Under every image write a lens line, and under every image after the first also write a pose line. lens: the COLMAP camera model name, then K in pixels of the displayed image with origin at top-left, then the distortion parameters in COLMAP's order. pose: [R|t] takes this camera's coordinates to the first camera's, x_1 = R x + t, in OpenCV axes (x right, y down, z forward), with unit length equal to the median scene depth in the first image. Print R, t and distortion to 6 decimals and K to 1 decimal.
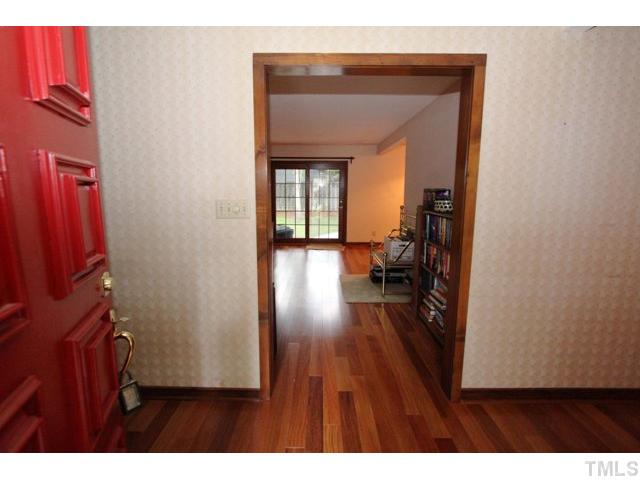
lens RADIAL K [[292.4, 0, 318.5], [0, 292.4, 231.9], [0, 0, 1]] dist [-0.010716, 0.000694]
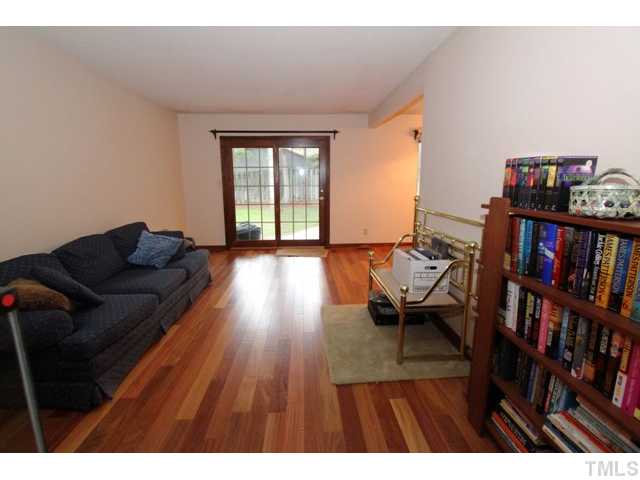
lens RADIAL K [[292.4, 0, 318.5], [0, 292.4, 231.9], [0, 0, 1]] dist [-0.010716, 0.000694]
pose [[0.997957, -0.022173, 0.059916, 0.021096], [0.019885, 0.999060, 0.038515, -0.026358], [-0.060714, -0.037245, 0.997460, 0.245379]]
